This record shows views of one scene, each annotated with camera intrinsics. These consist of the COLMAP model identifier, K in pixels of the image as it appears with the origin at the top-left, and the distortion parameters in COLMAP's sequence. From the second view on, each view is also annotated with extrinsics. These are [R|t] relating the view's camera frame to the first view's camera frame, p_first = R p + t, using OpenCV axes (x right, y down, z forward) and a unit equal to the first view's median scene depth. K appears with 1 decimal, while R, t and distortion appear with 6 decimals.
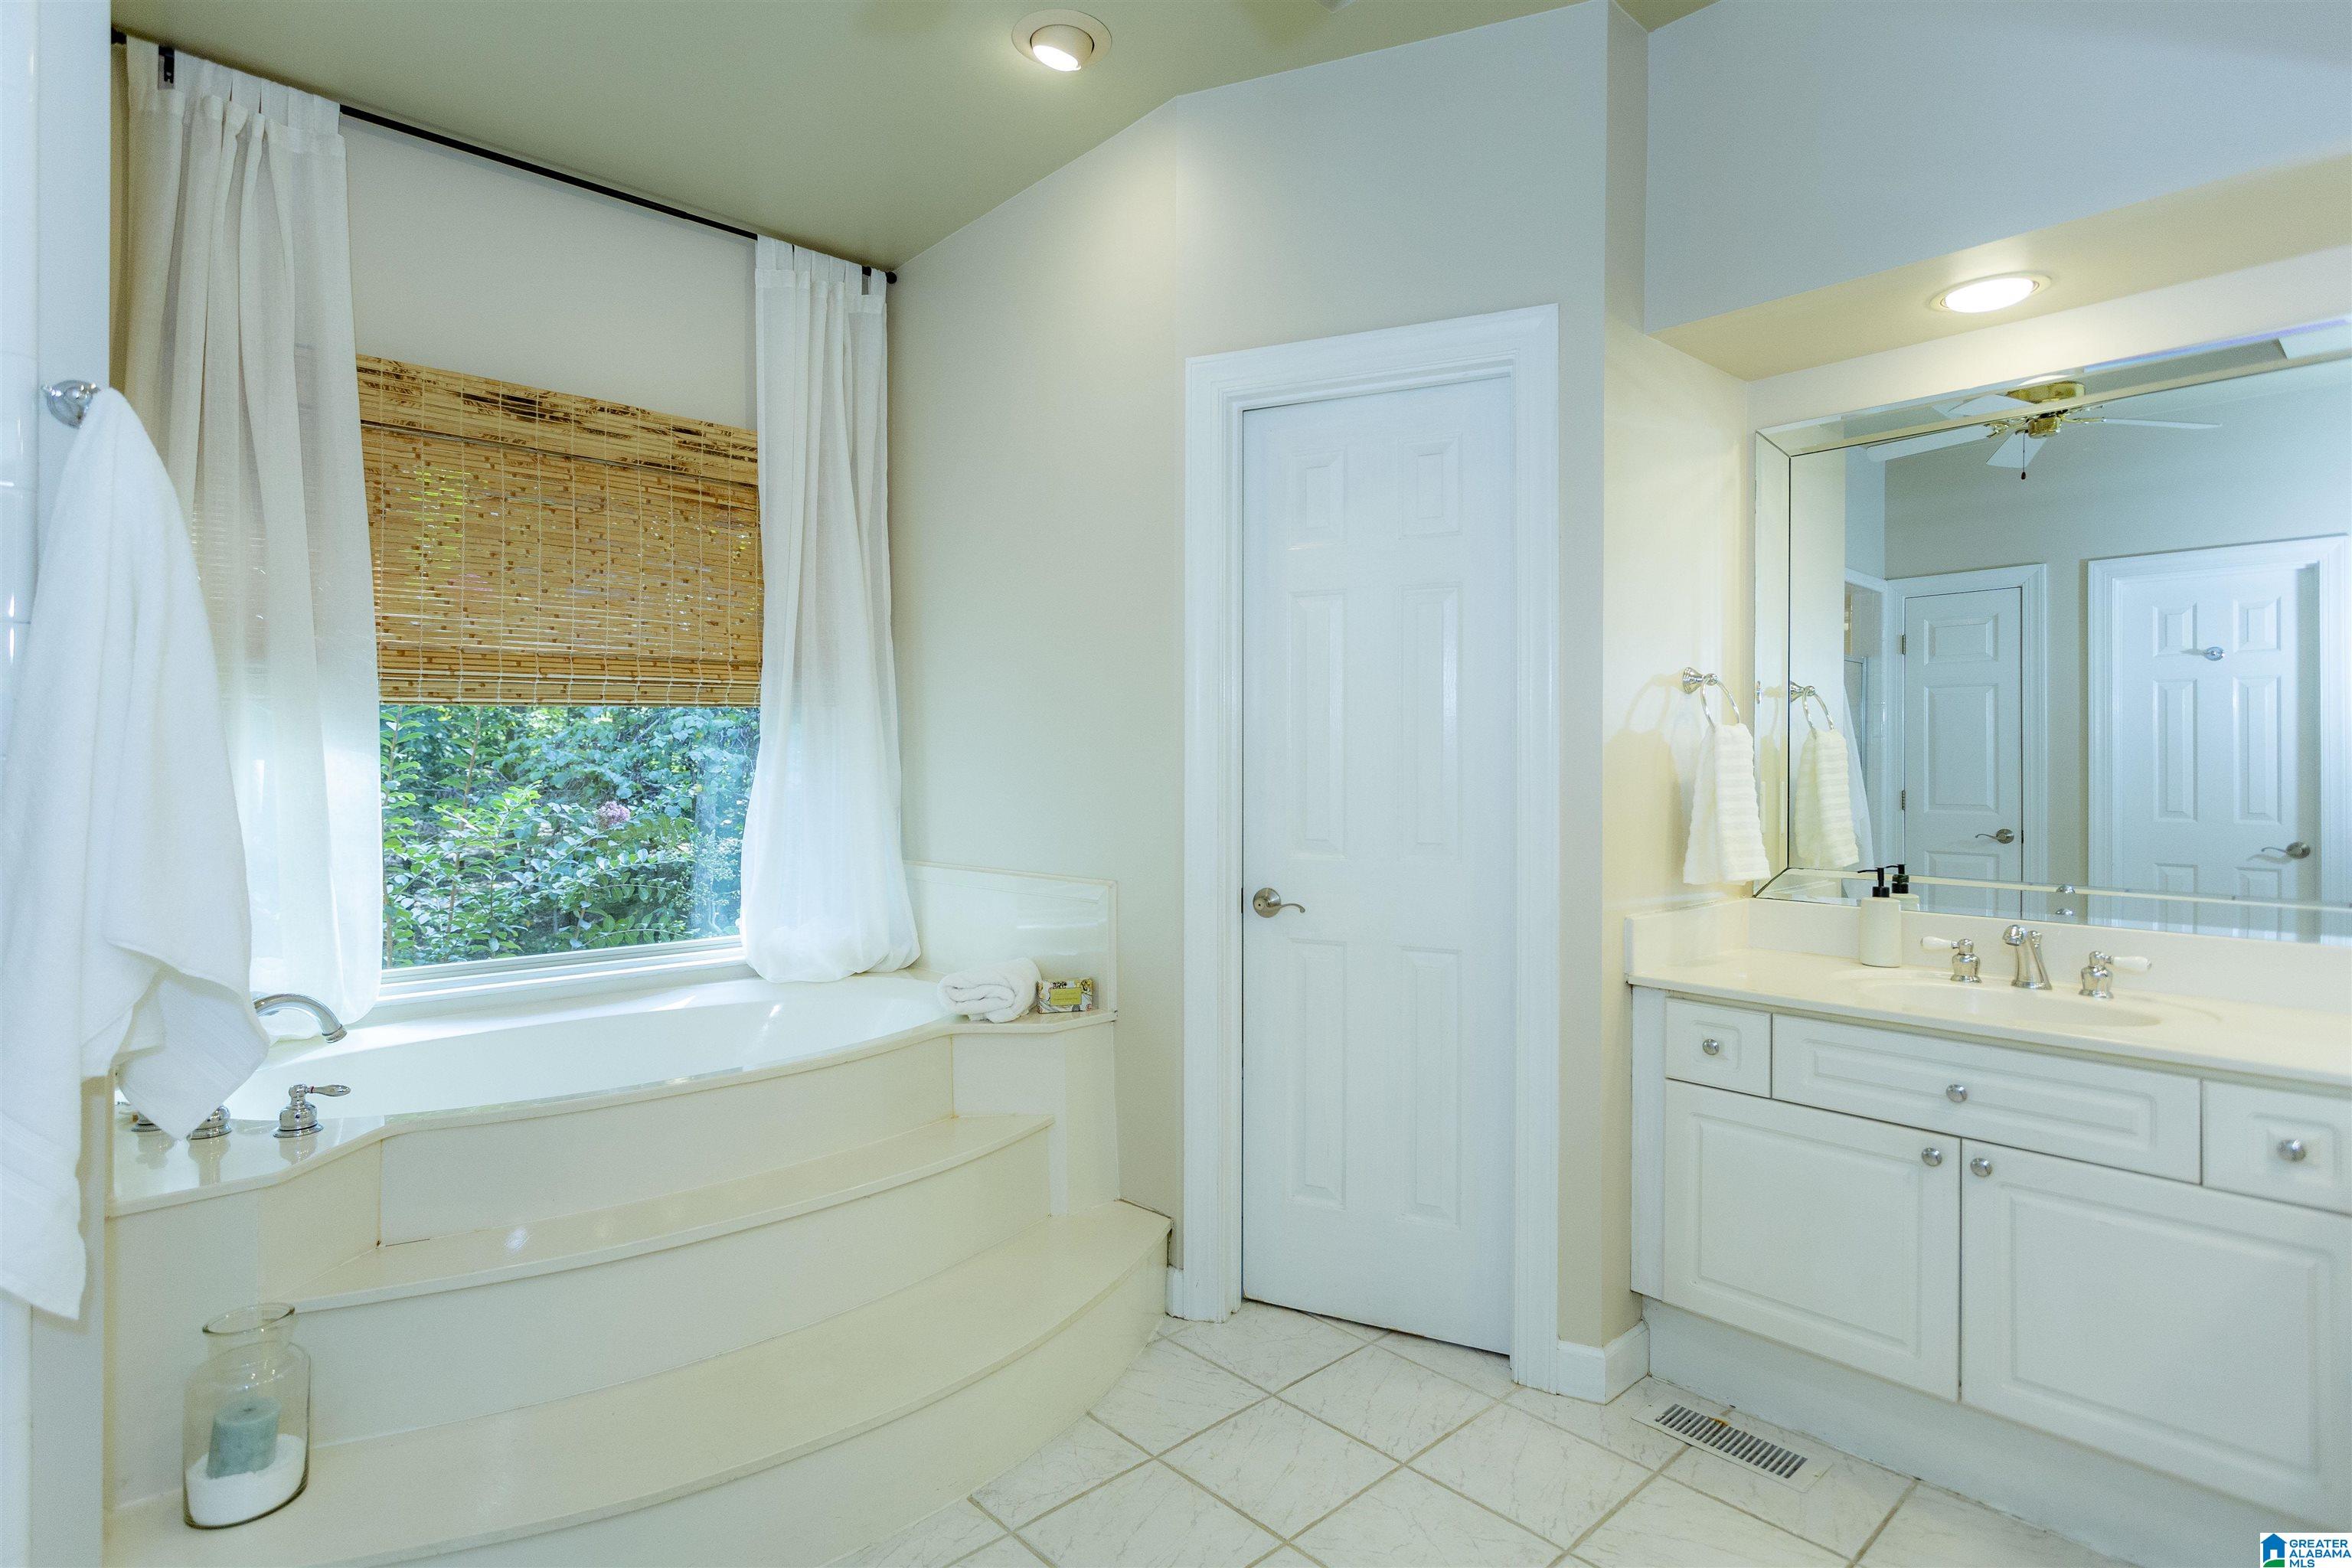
lens RADIAL K [[1207.1, 0, 1163.7], [0, 1207.1, 770.1], [0, 0, 1]] dist [-0.000579, 0.000245]
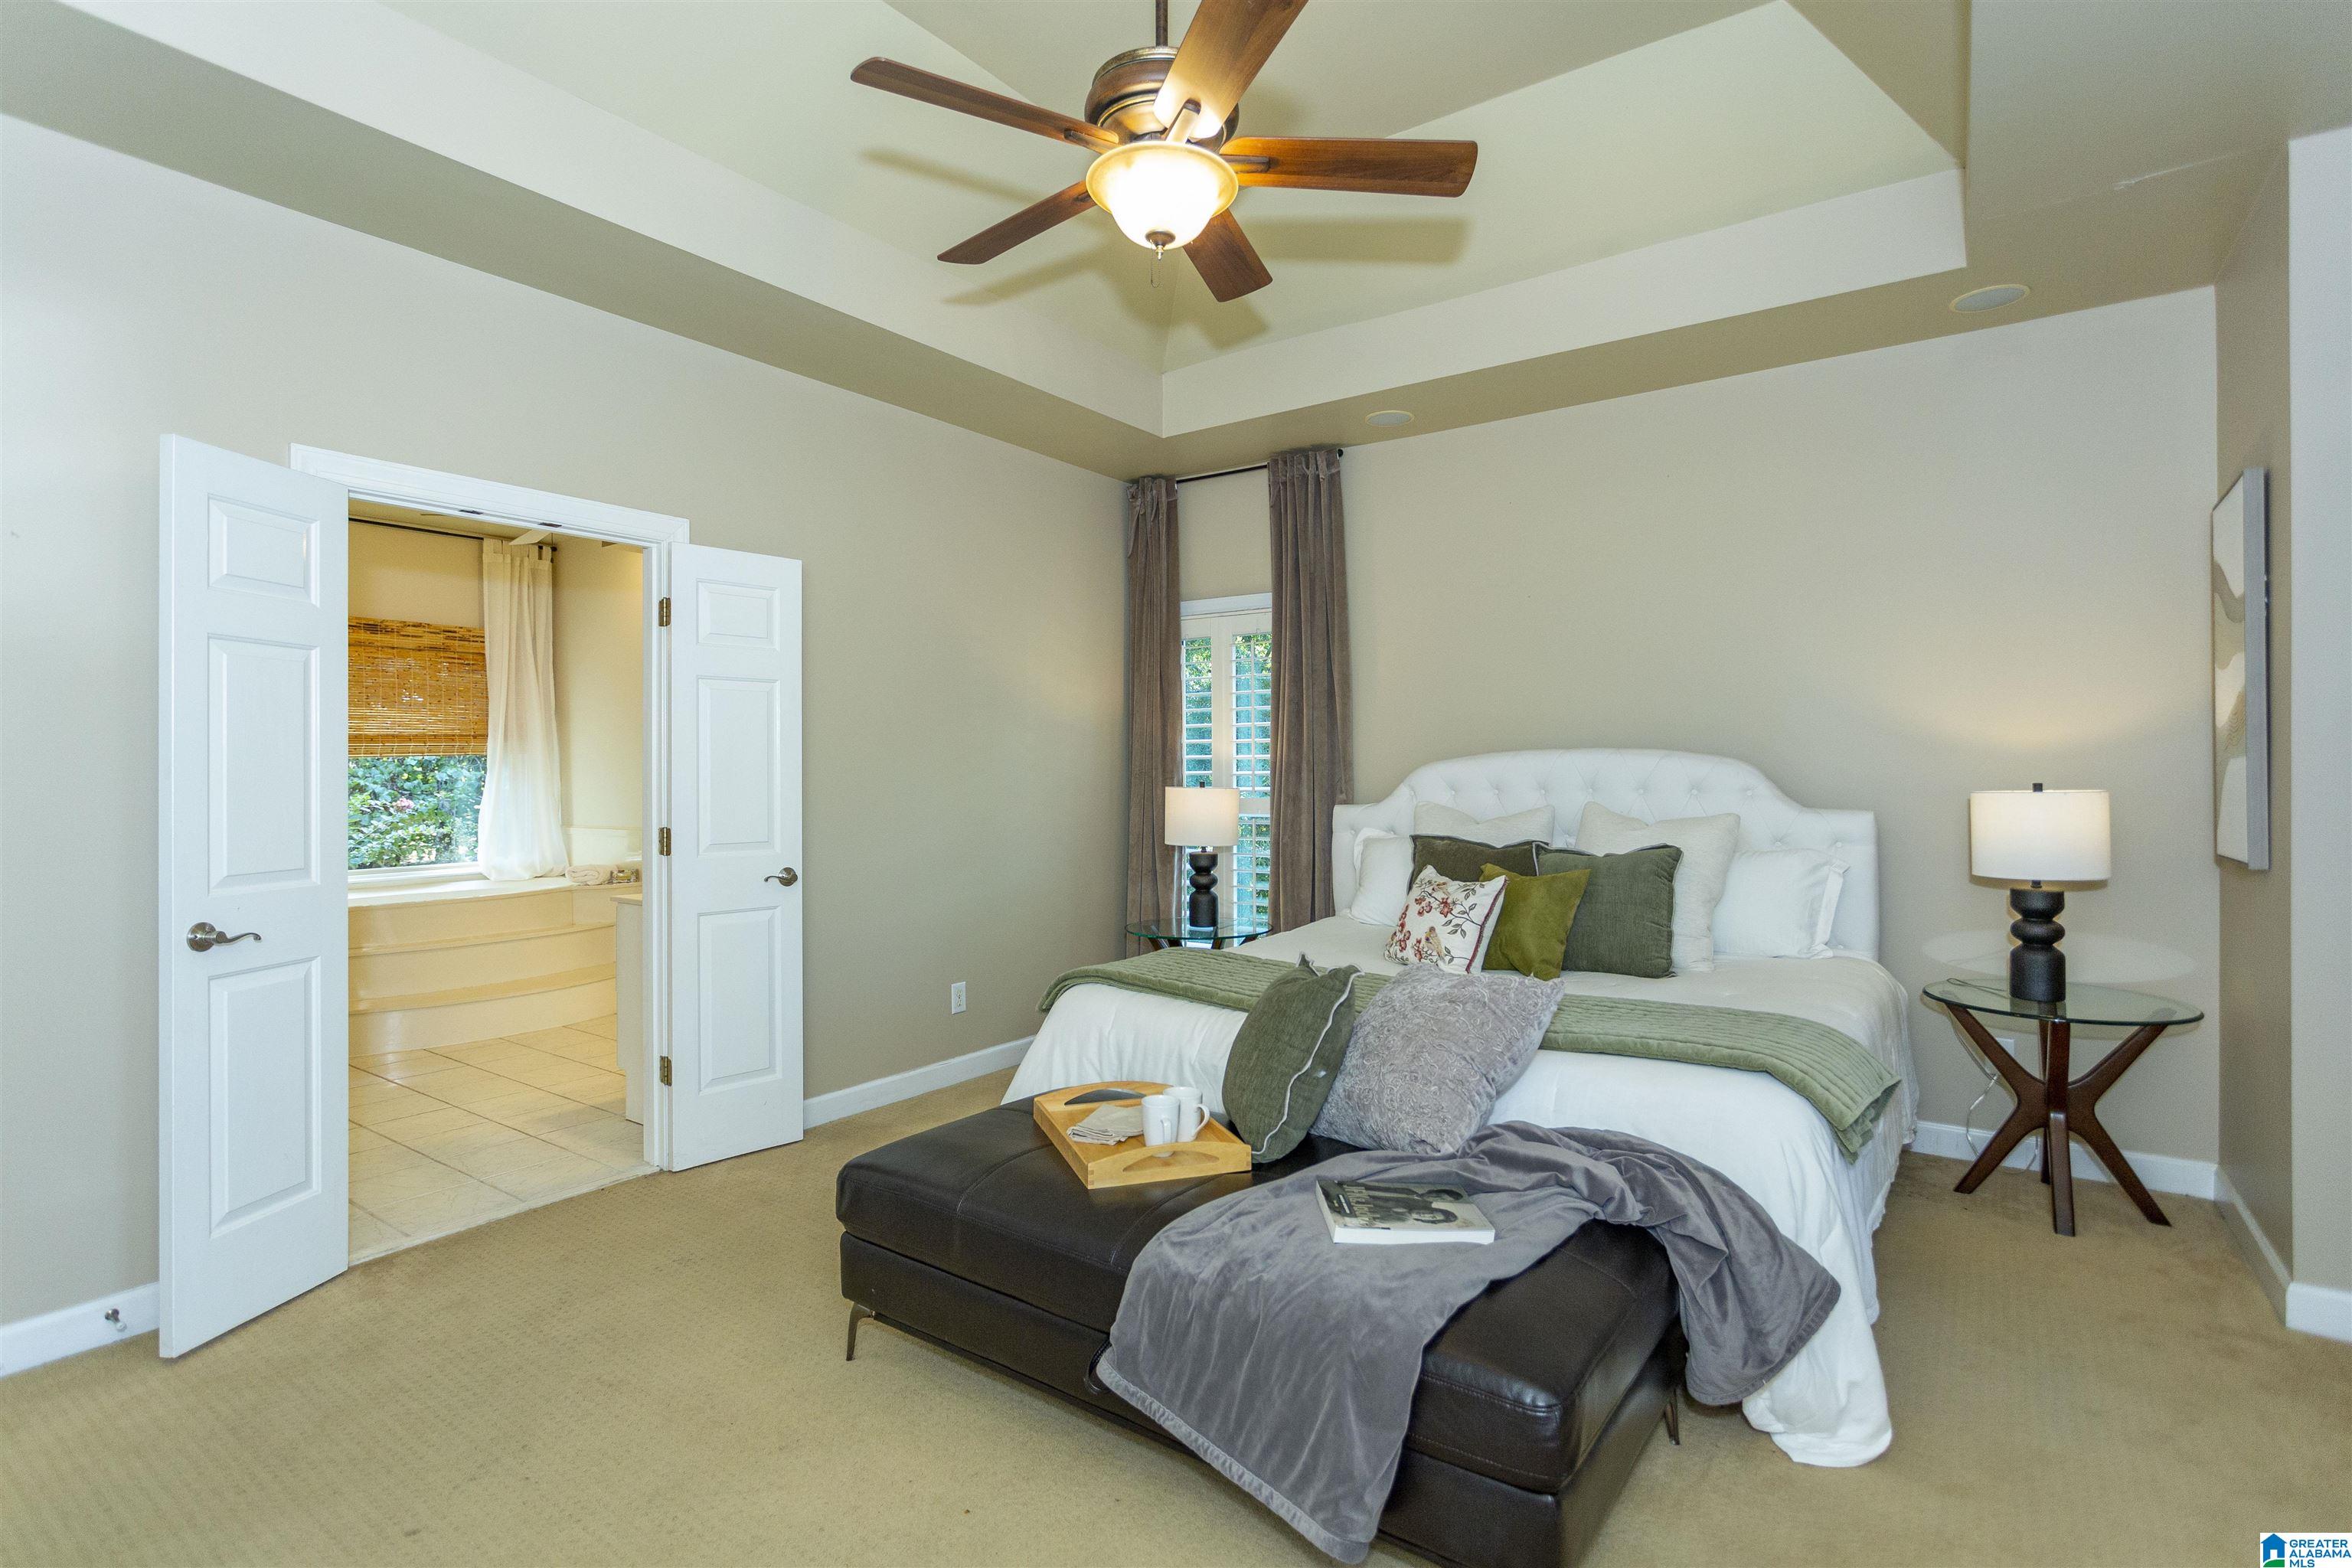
lens RADIAL K [[1207.1, 0, 1189.1], [0, 1207.1, 763.4], [0, 0, 1]] dist [-0.000579, 0.000245]
pose [[0.980482, -0.008950, 0.196407, 0.508760], [0.010241, 0.999932, -0.005559, -0.013234], [-0.196344, 0.007462, 0.980507, -1.466417]]
